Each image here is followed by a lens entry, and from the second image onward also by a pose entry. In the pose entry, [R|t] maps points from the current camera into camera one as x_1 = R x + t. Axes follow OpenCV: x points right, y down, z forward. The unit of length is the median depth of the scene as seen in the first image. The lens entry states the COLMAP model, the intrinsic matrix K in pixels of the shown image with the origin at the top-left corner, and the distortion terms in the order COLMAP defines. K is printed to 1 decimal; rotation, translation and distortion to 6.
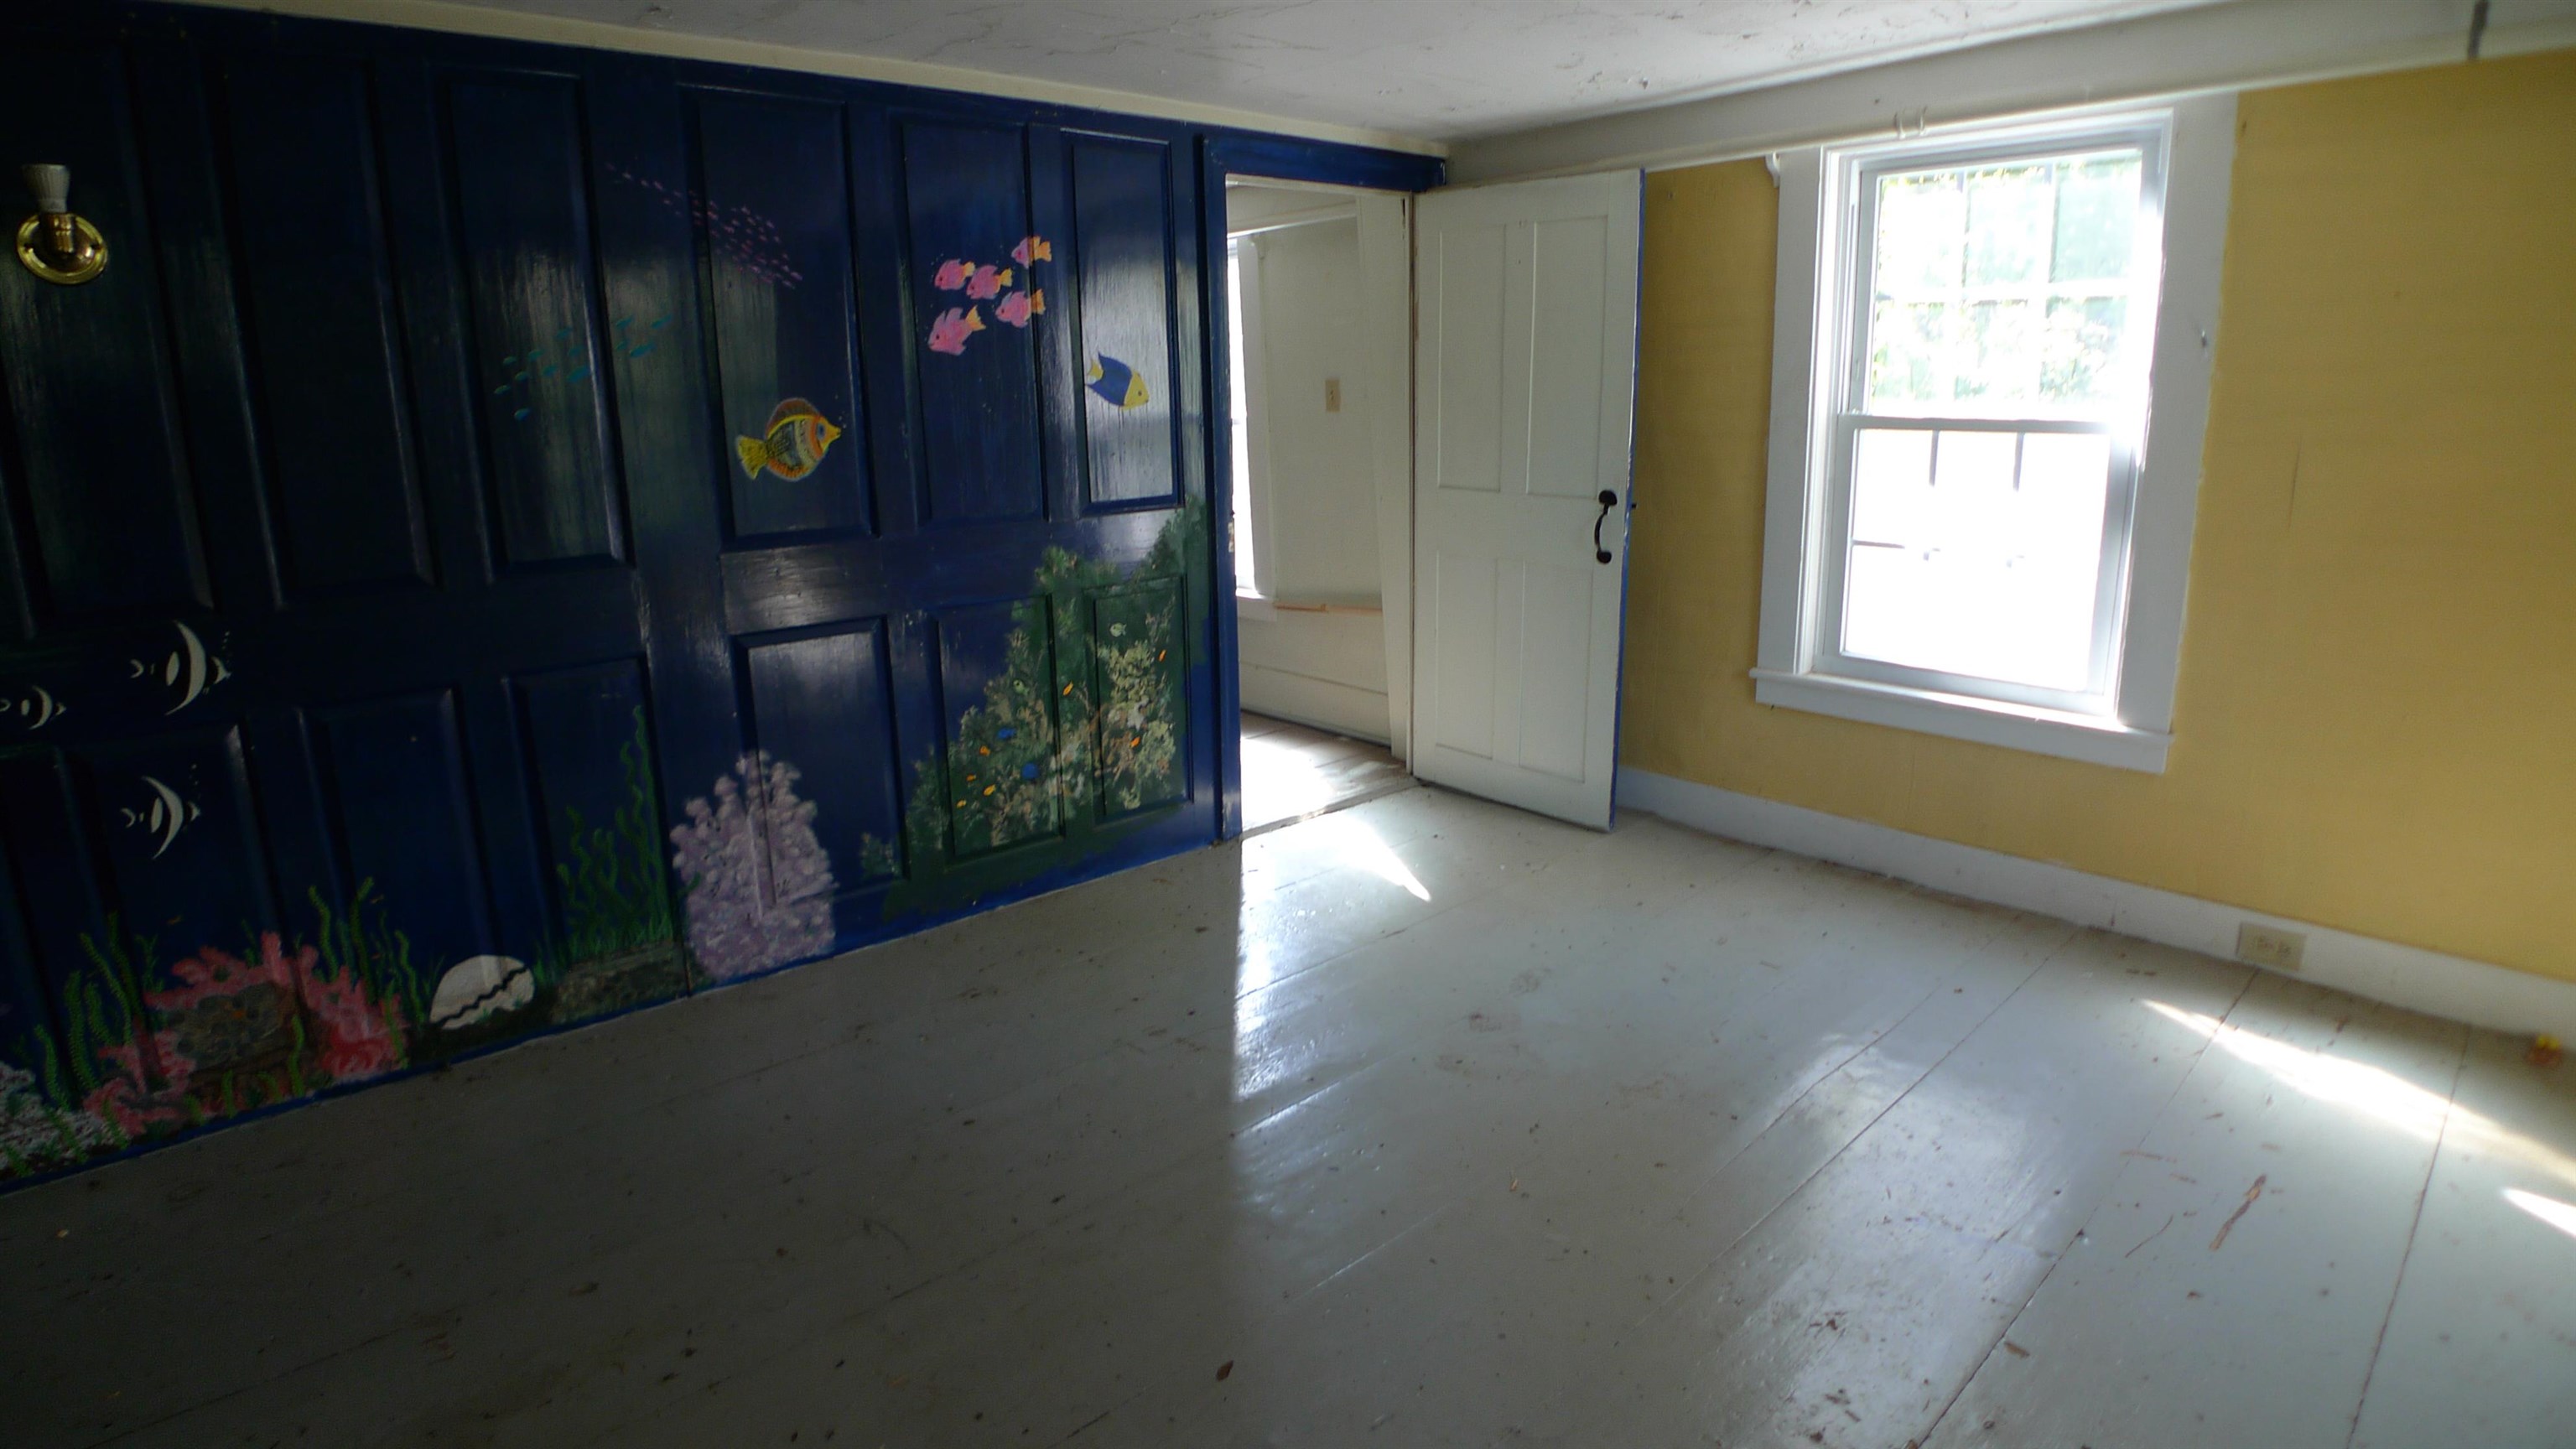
lens RADIAL K [[1308.6, 0, 1276.4], [0, 1308.6, 698.5], [0, 0, 1]] dist [-0.084597, 0.016056]
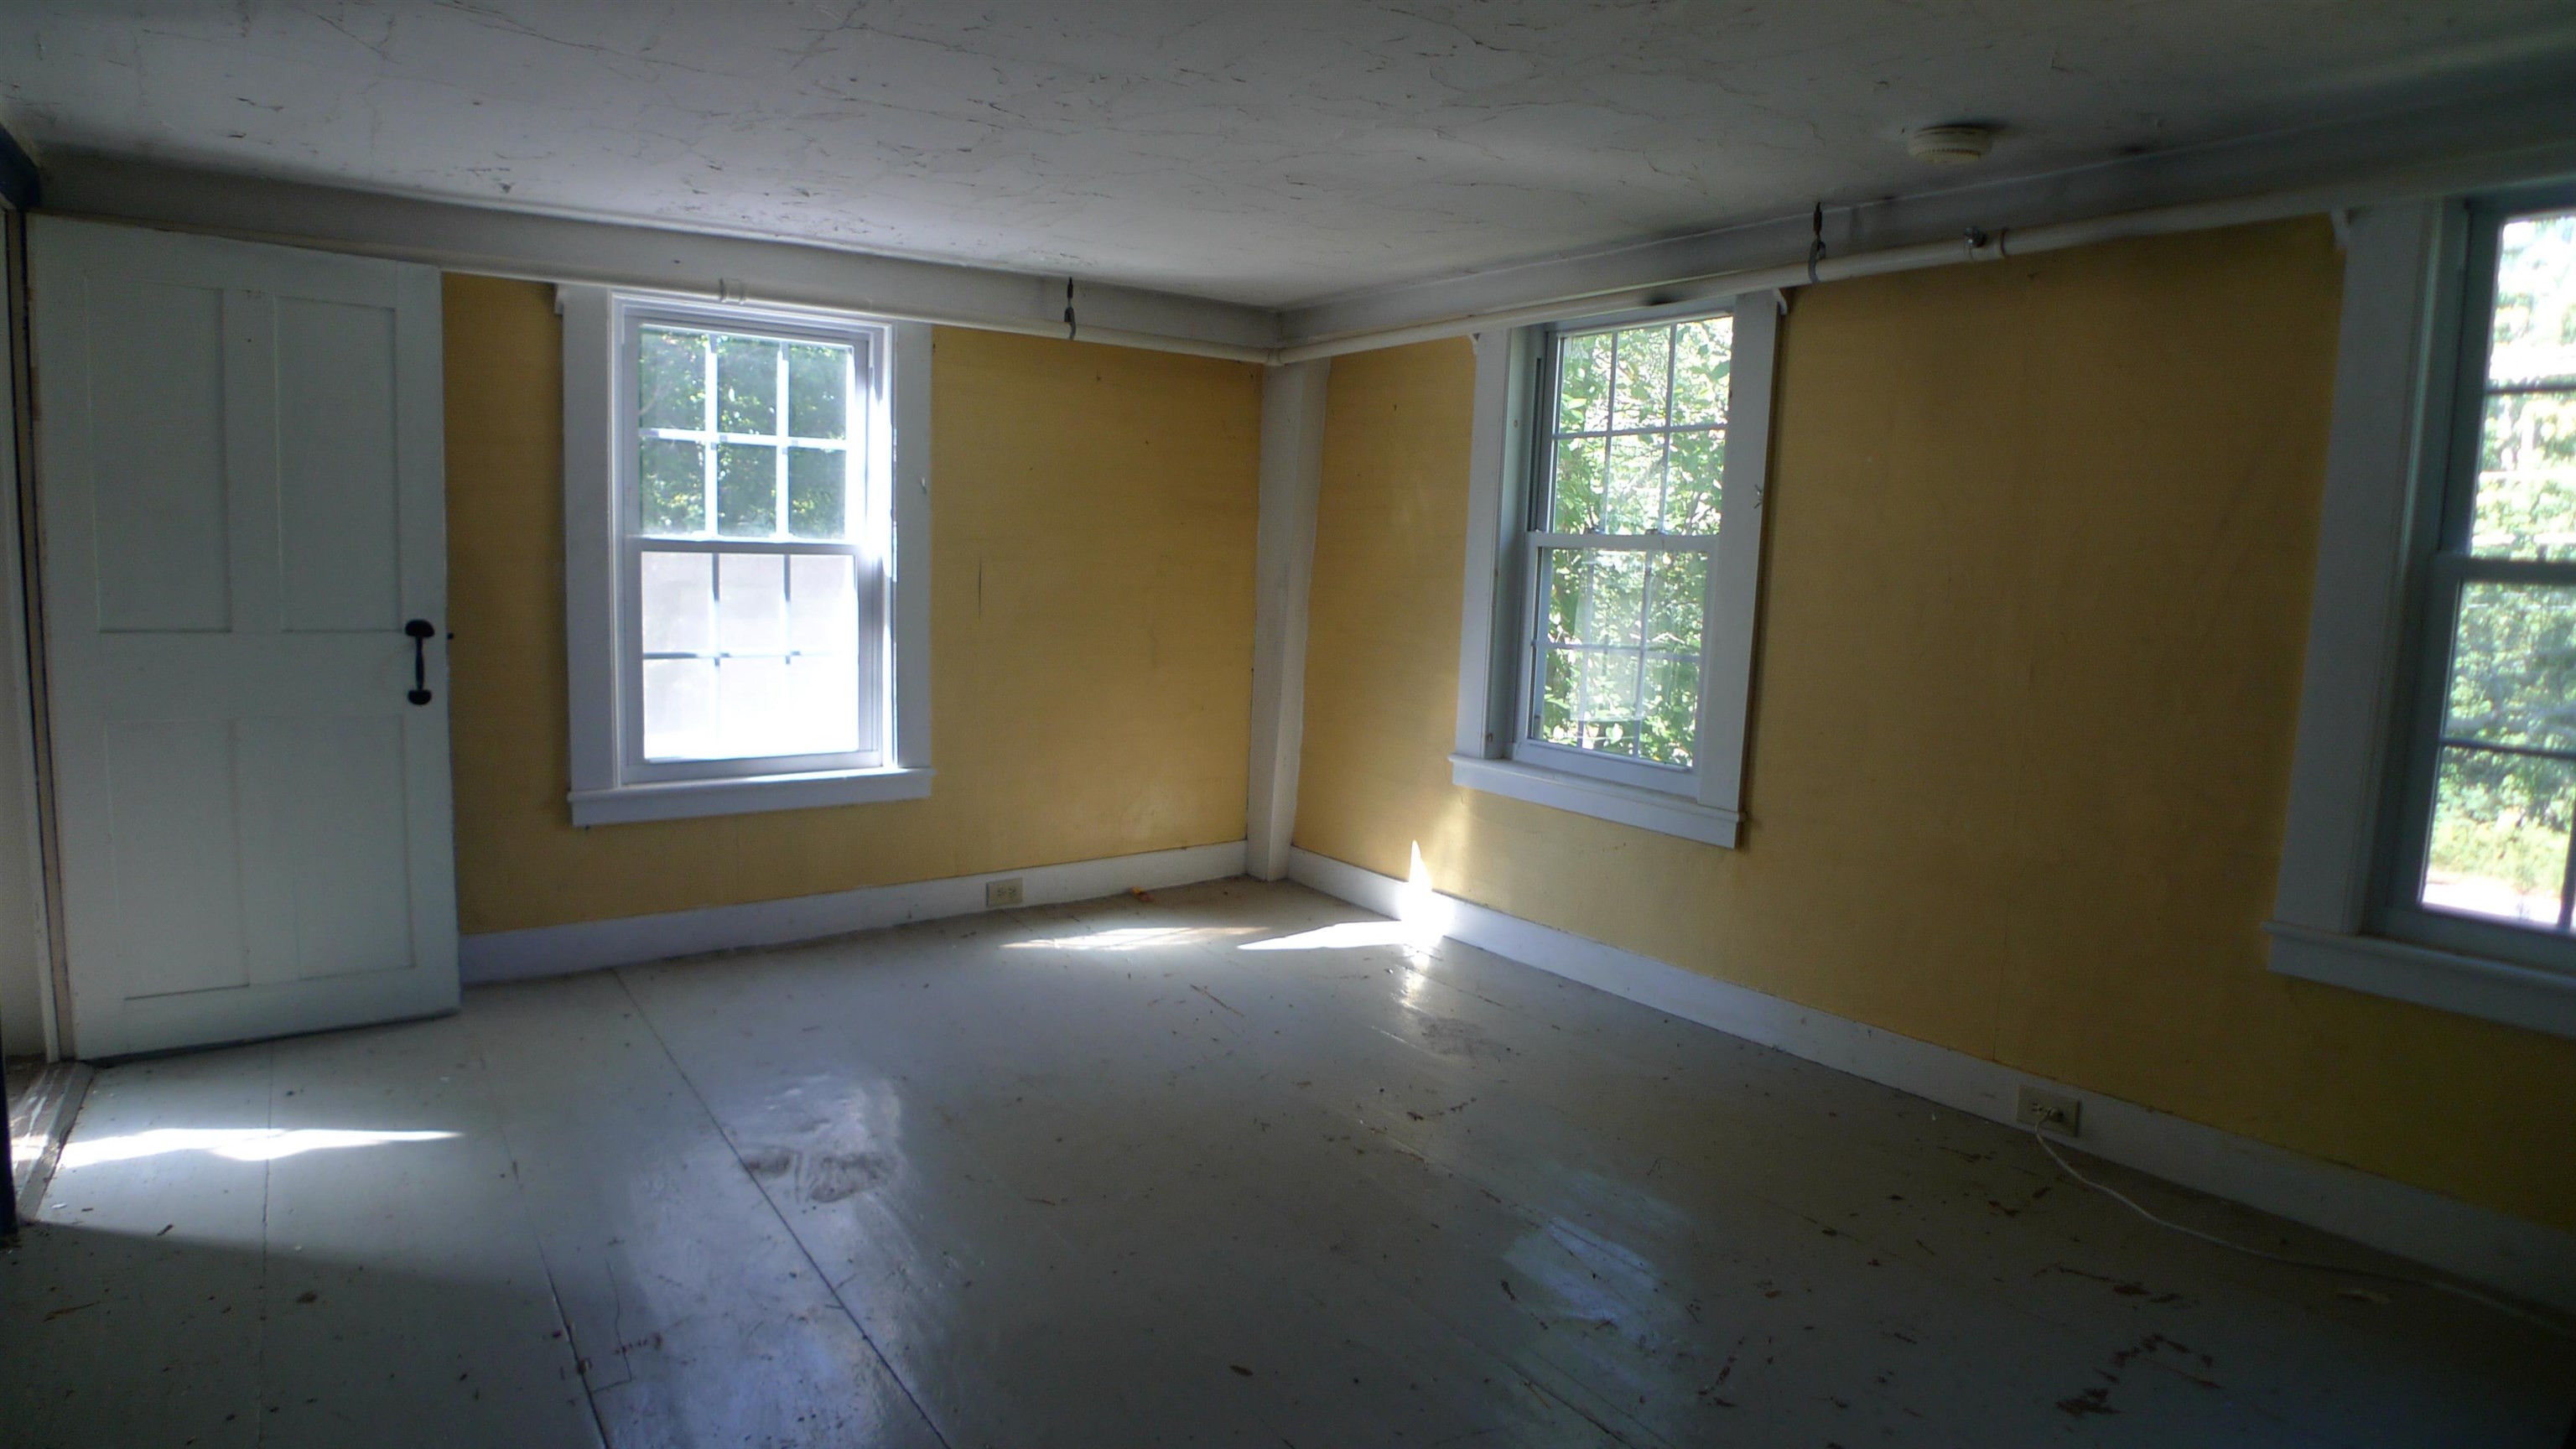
lens RADIAL K [[1308.6, 0, 1276.4], [0, 1308.6, 698.5], [0, 0, 1]] dist [-0.084597, 0.016056]
pose [[0.100278, -0.090342, 0.990849, -0.571064], [0.194505, 0.978435, 0.069525, -0.060671], [-0.975762, 0.185753, 0.115687, 0.379454]]
